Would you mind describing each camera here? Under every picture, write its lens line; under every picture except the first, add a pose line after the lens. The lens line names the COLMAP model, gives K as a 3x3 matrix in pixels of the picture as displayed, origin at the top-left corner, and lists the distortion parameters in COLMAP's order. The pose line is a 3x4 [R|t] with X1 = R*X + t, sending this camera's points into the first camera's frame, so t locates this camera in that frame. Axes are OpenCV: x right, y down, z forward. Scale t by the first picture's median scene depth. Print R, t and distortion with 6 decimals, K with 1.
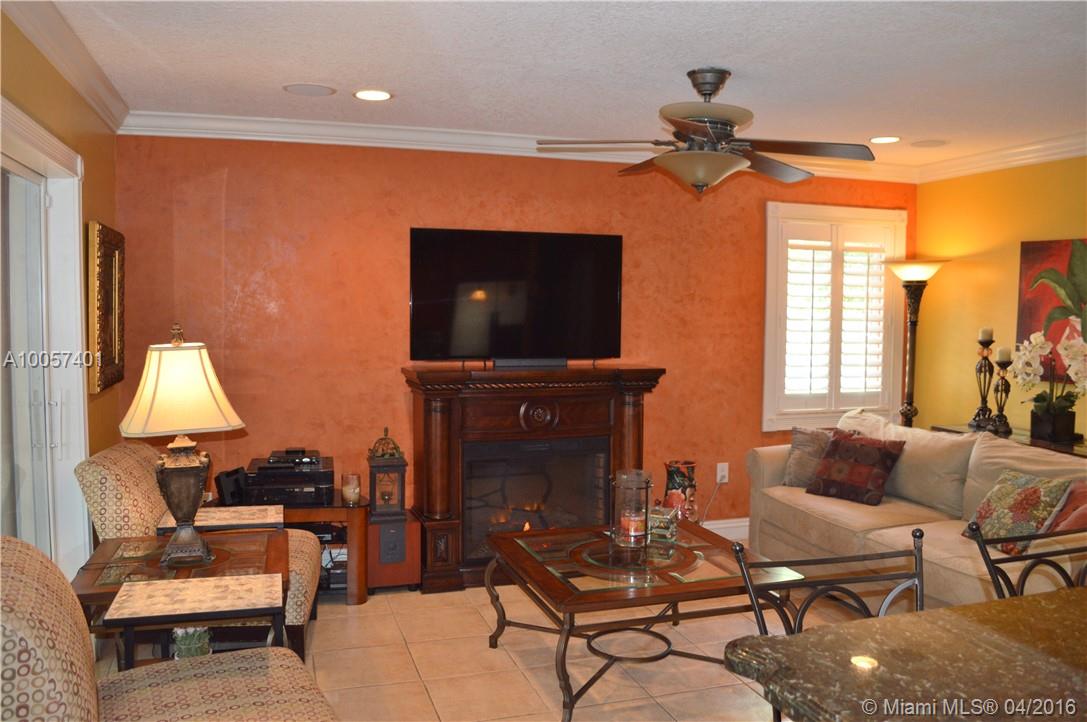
lens RADIAL K [[870.9, 0, 543.5], [0, 870.9, 361.0], [0, 0, 1]] dist [-0.073183, 0.005476]
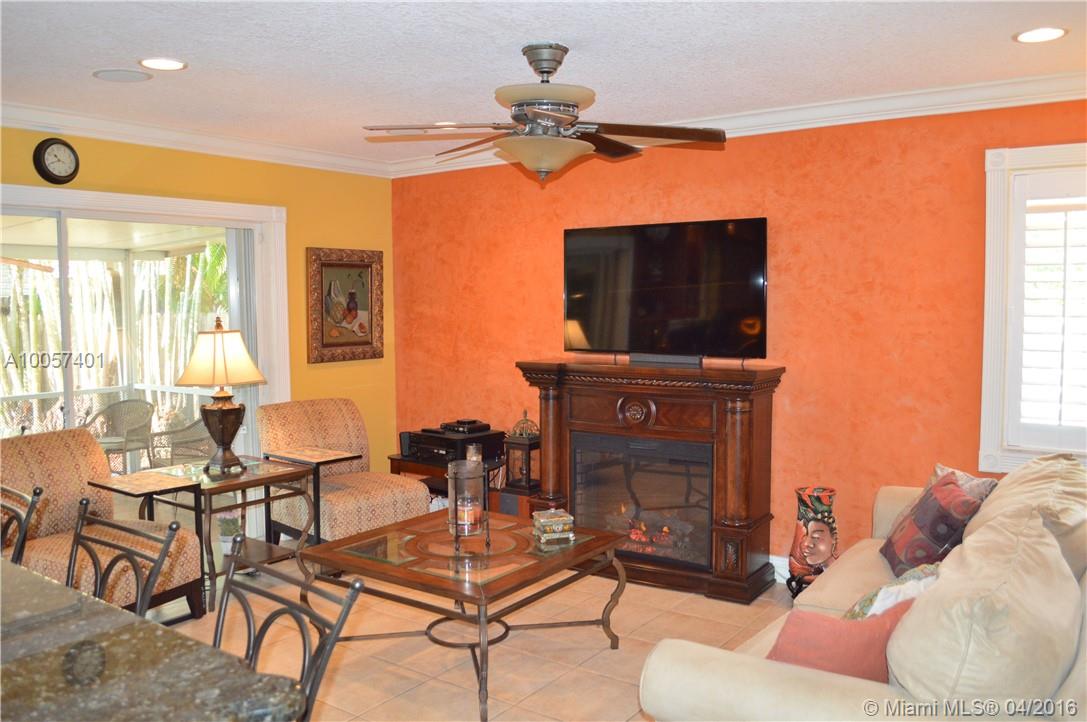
lens RADIAL K [[870.9, 0, 543.5], [0, 870.9, 361.0], [0, 0, 1]] dist [-0.073183, 0.005476]
pose [[0.588590, 0.045171, -0.807169, 0.650037], [-0.036848, 0.998899, 0.029031, -0.018047], [0.807591, 0.012655, 0.589607, 0.308331]]
